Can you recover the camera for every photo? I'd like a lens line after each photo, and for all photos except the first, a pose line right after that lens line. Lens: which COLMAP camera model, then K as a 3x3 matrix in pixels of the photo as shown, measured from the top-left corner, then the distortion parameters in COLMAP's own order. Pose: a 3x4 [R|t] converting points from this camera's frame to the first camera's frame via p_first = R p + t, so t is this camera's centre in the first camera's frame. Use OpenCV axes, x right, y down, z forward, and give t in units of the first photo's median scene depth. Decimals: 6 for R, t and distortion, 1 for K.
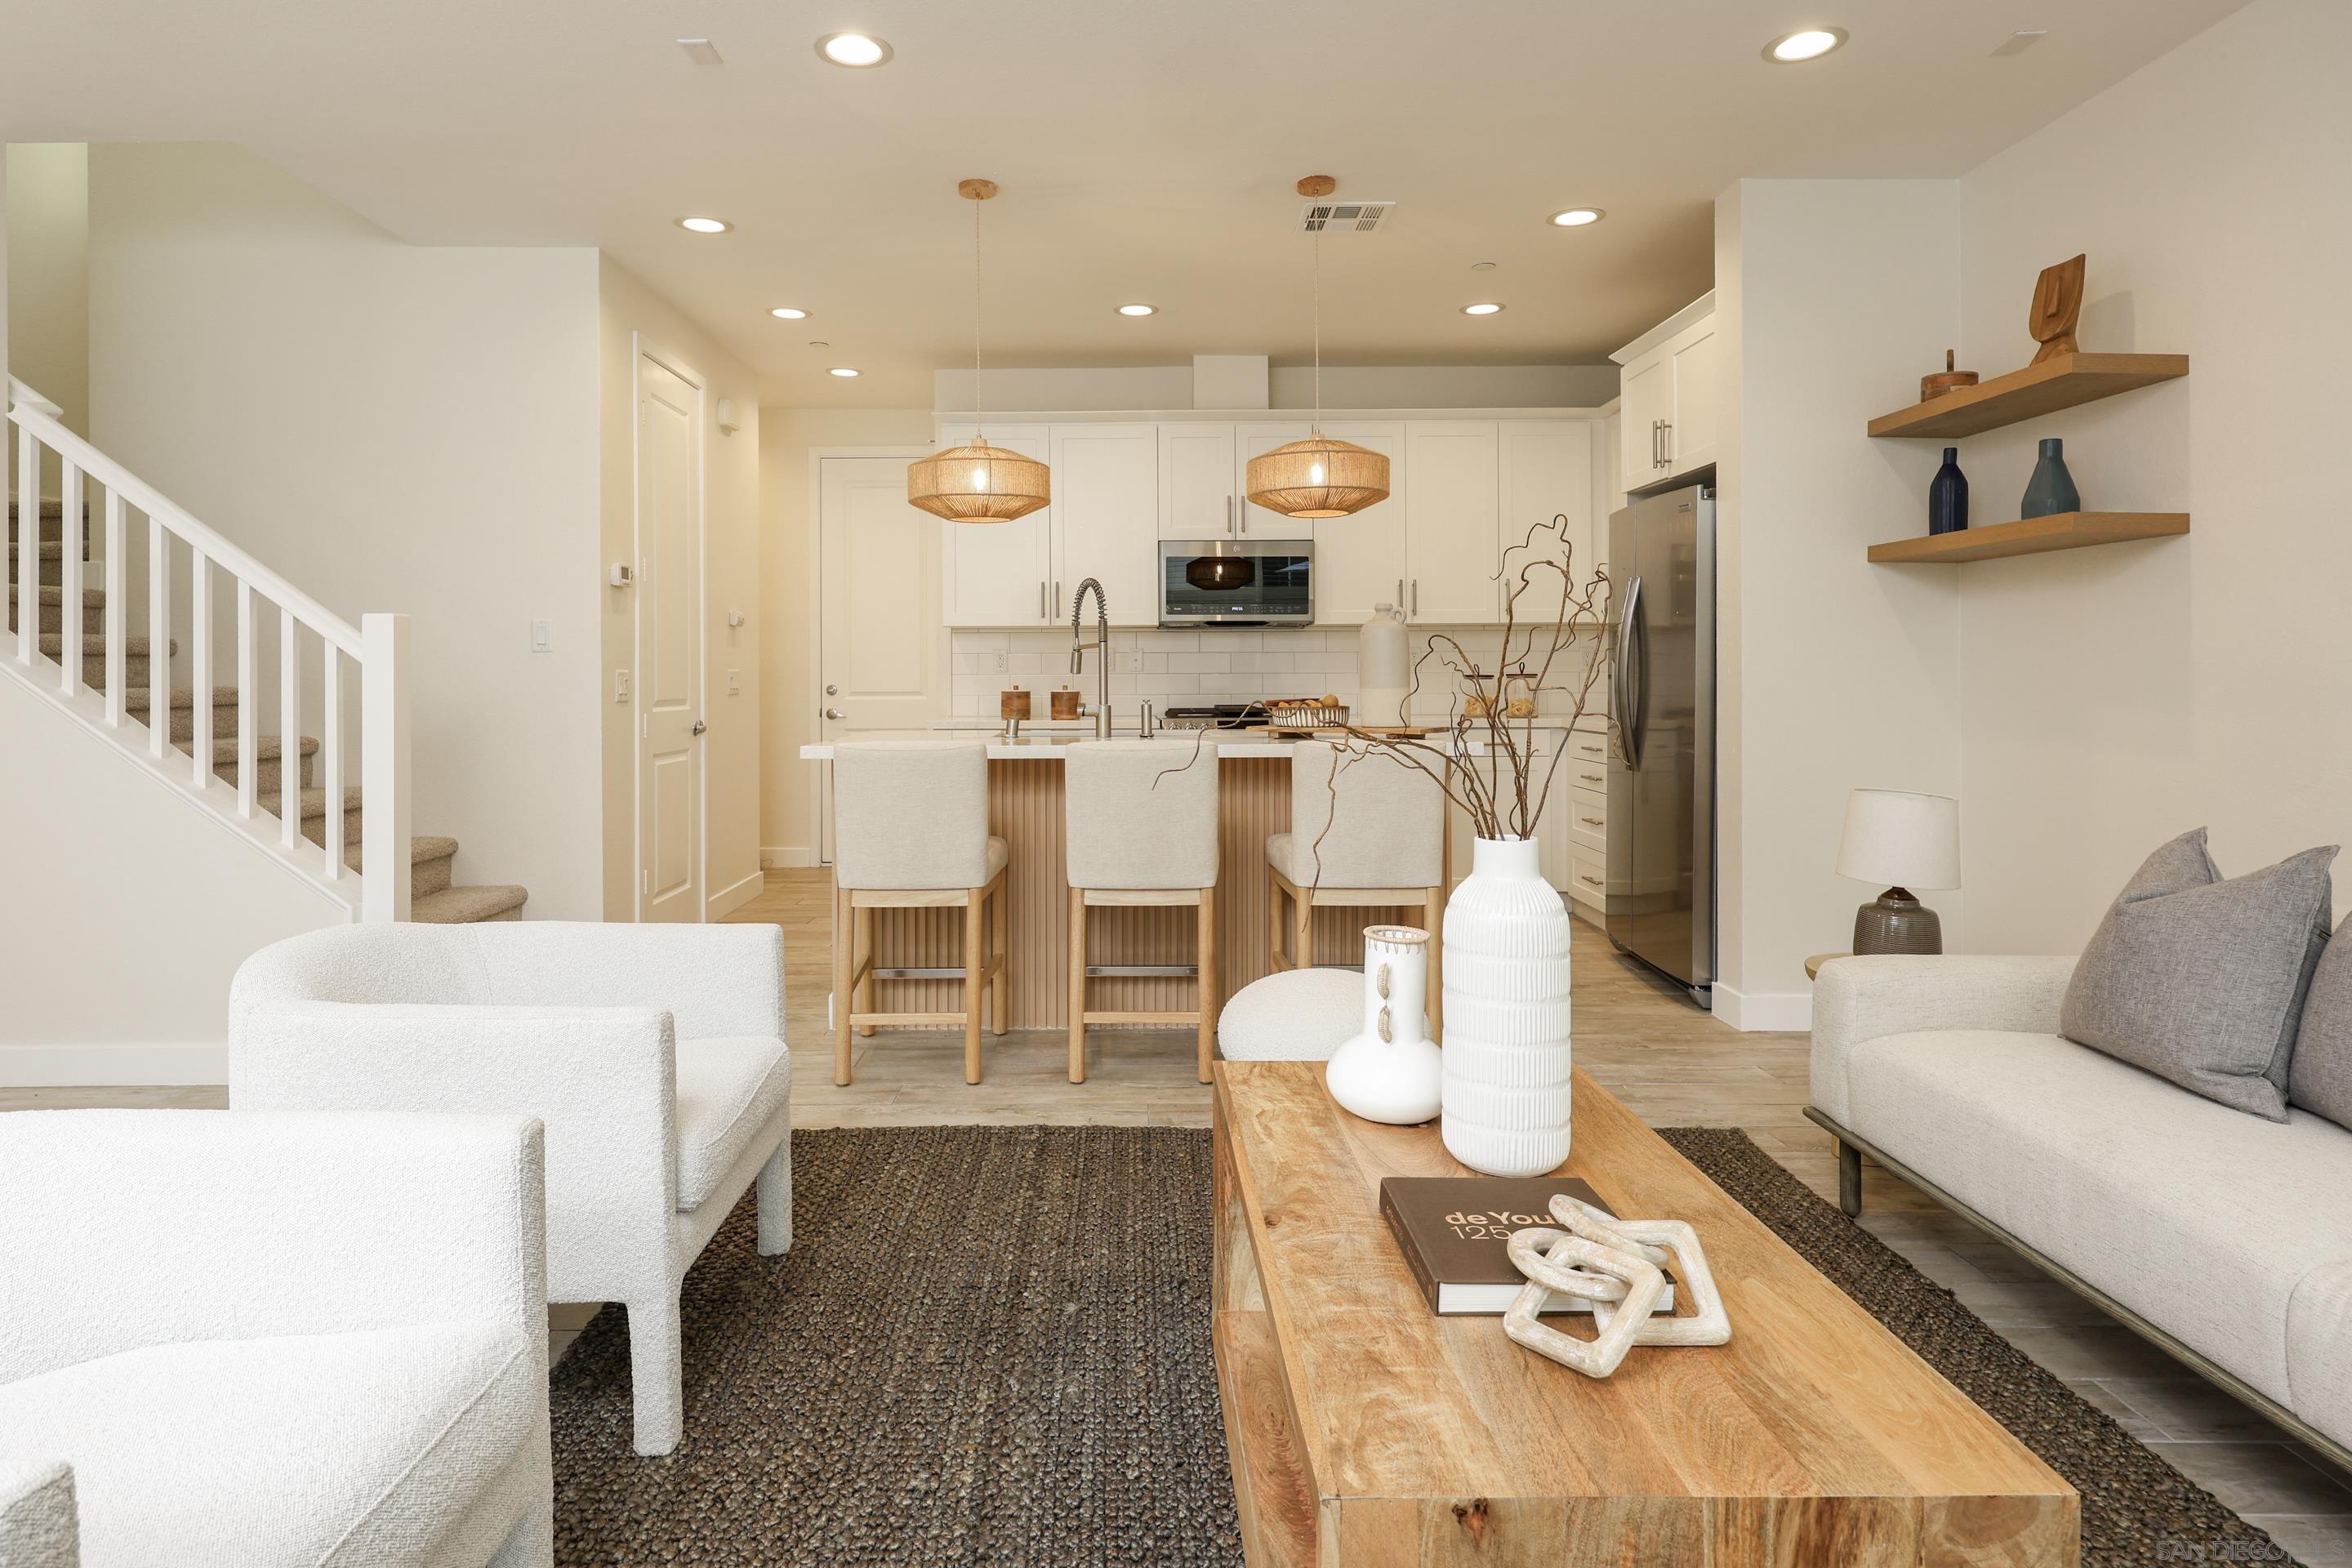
lens RADIAL K [[1322.6, 0, 1182.2], [0, 1322.6, 668.5], [0, 0, 1]] dist [0.002414, 0.000404]
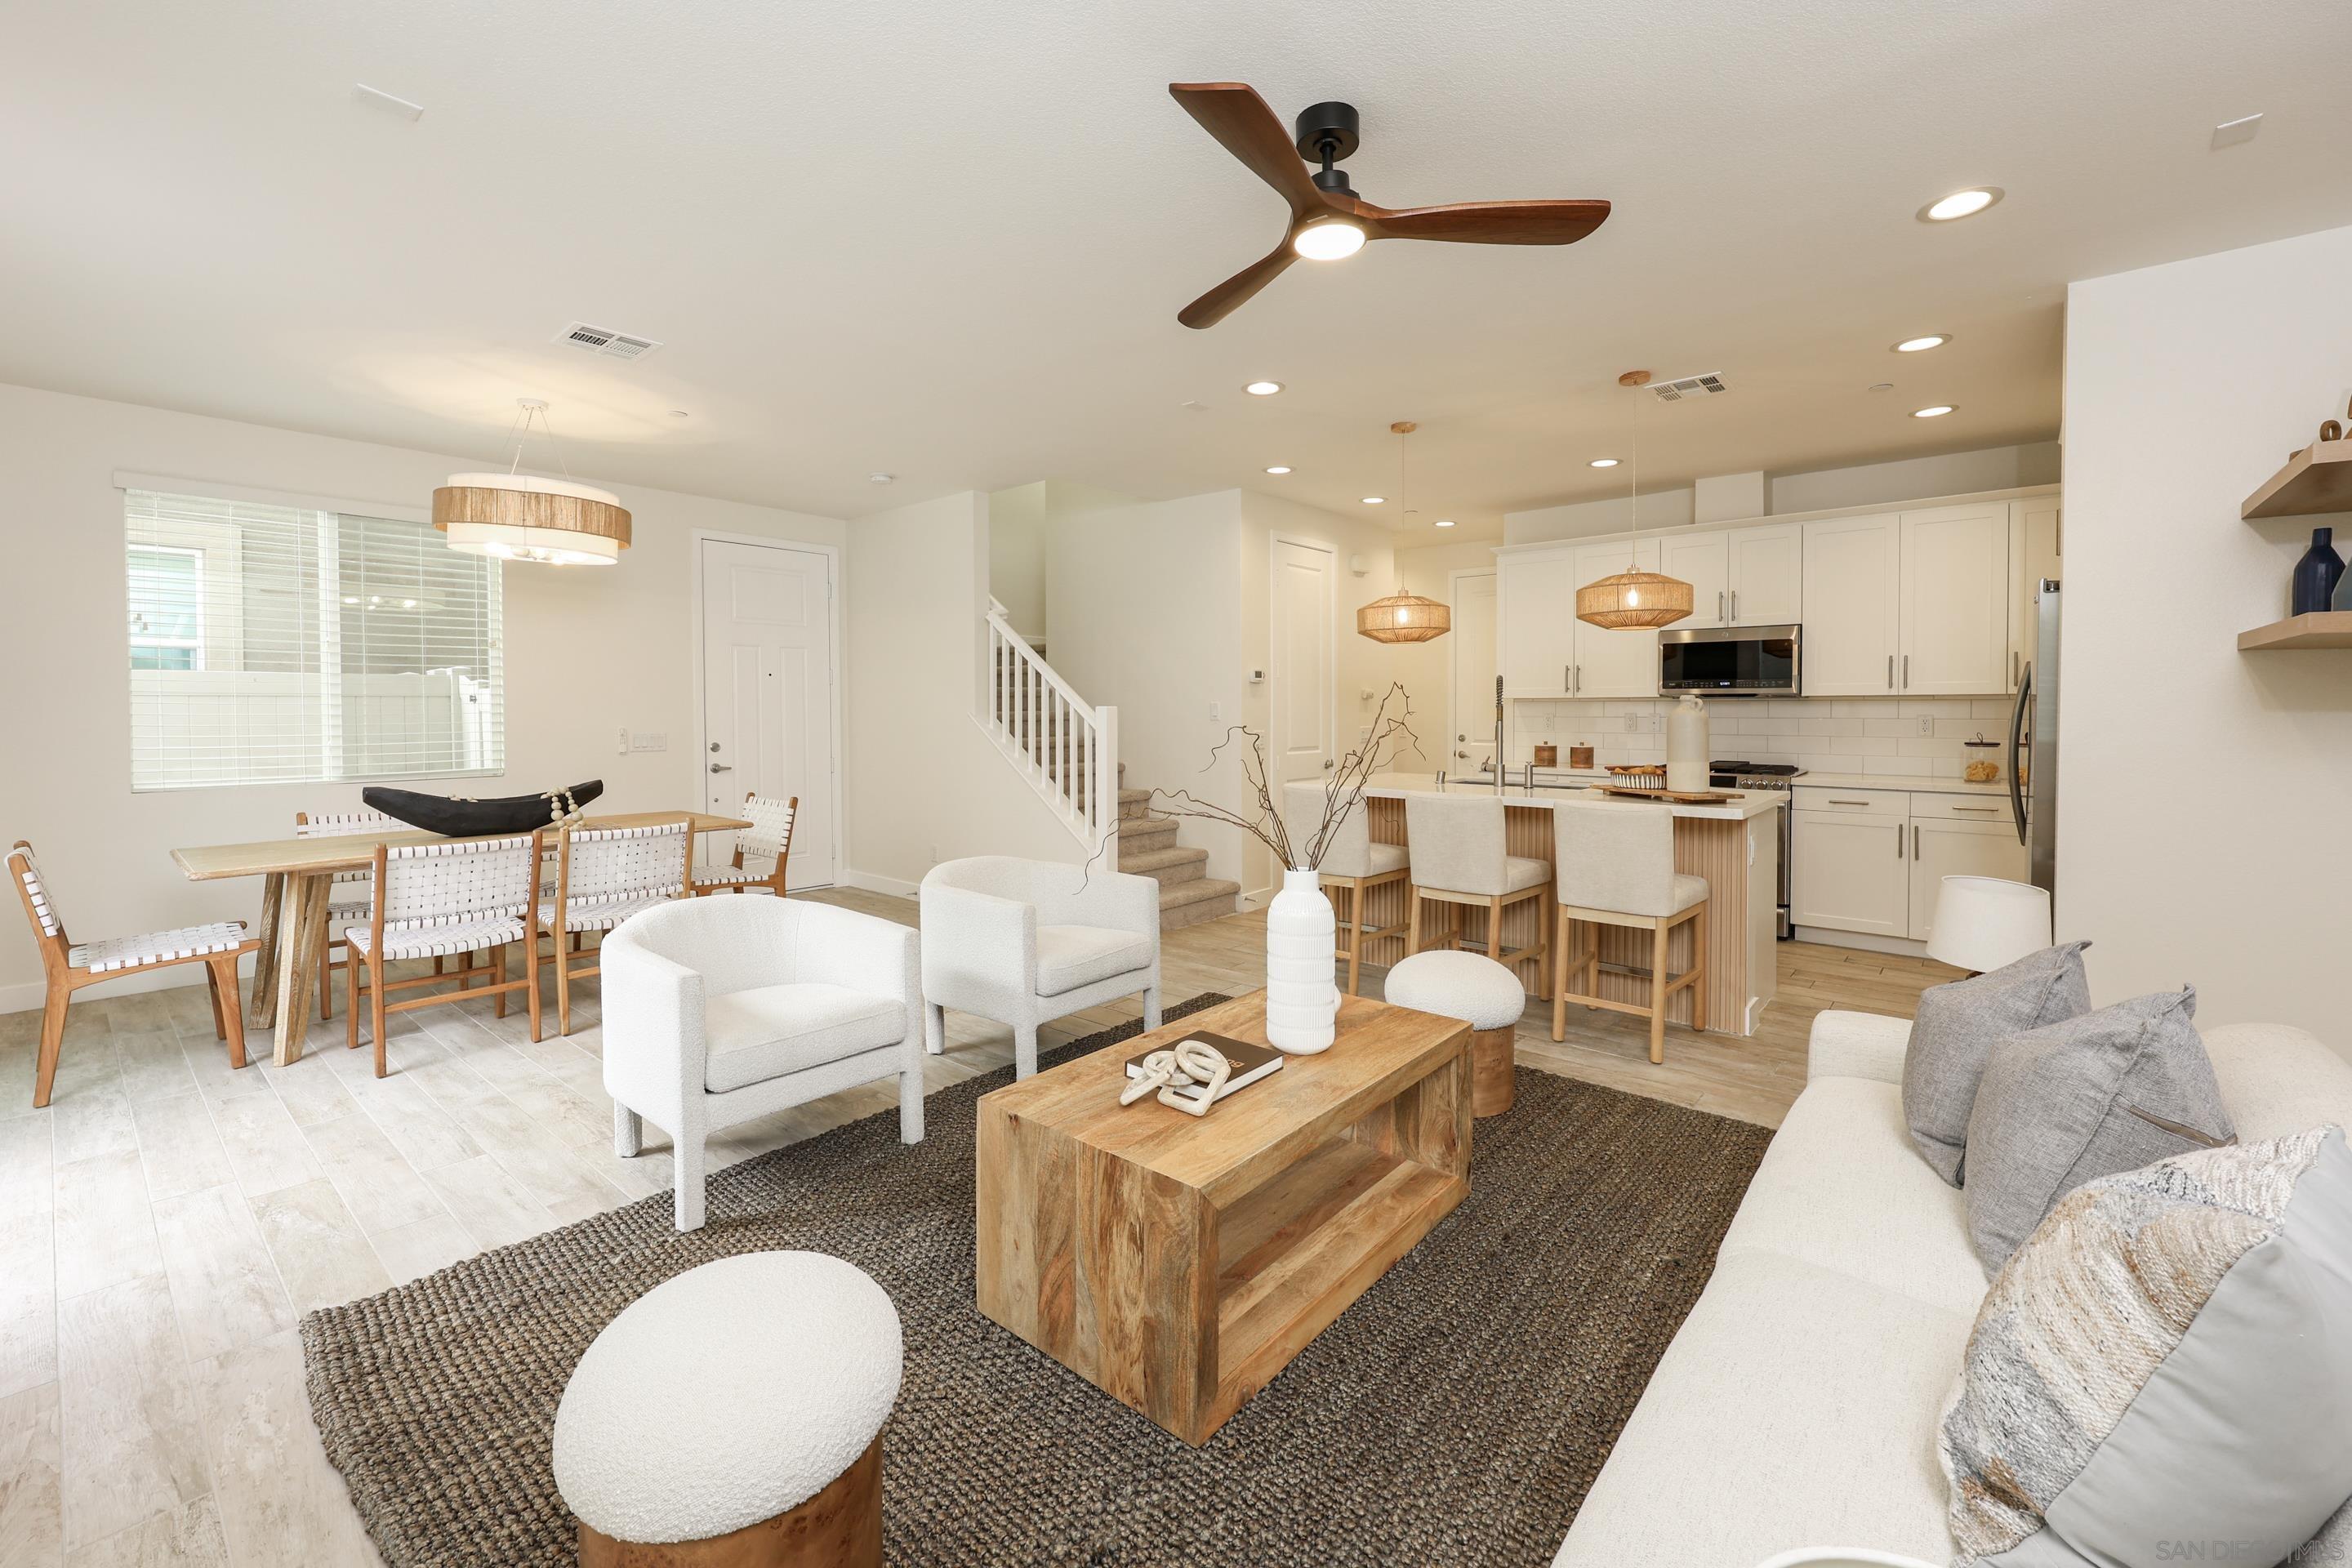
lens RADIAL K [[1003.9, 0, 1171.2], [0, 1003.9, 717.5], [0, 0, 1]] dist [0.001067, -0.000212]
pose [[0.751051, 0.010124, -0.660166, 0.555497], [-0.000350, 0.999888, 0.014935, -0.056191], [0.660244, -0.010986, 0.750971, -0.083766]]
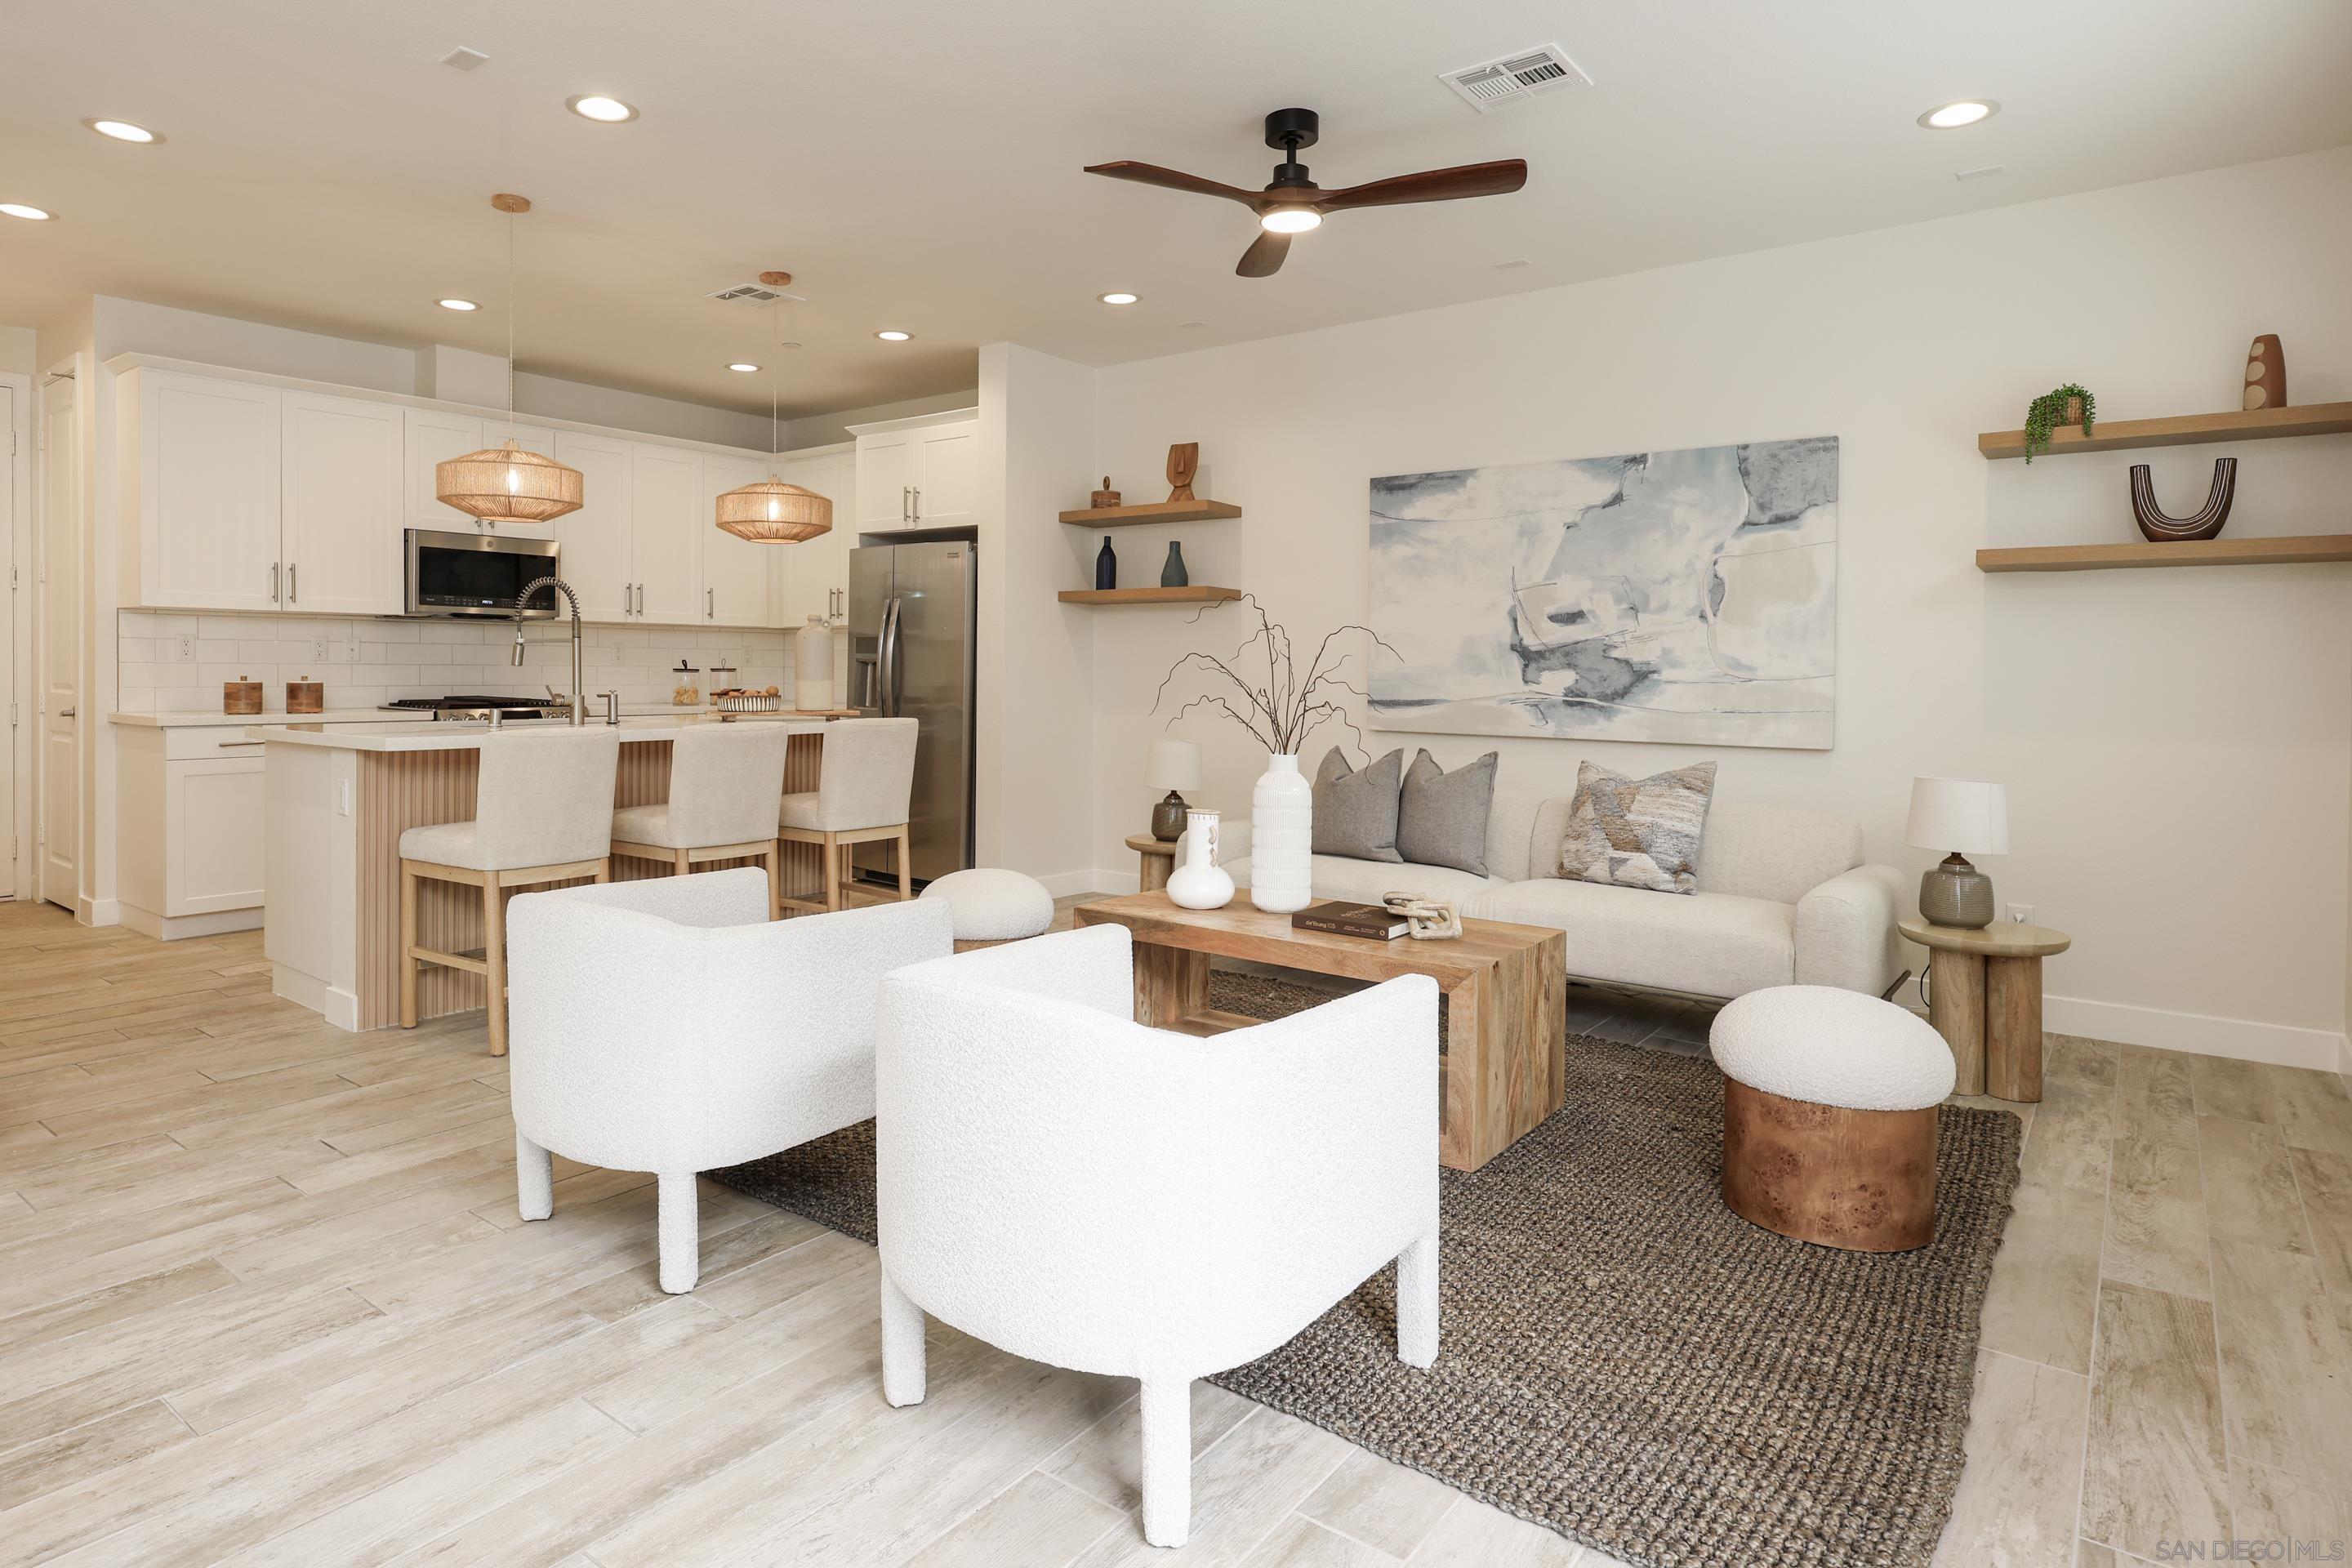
lens RADIAL K [[1271.7, 0, 1169.5], [0, 1271.7, 662.1], [0, 0, 1]] dist [0.003505, 0.000766]
pose [[0.609900, 0.013029, 0.792372, -0.846868], [-0.014648, 0.999879, -0.005166, -0.002281], [-0.792343, -0.008456, 0.610017, -0.044645]]
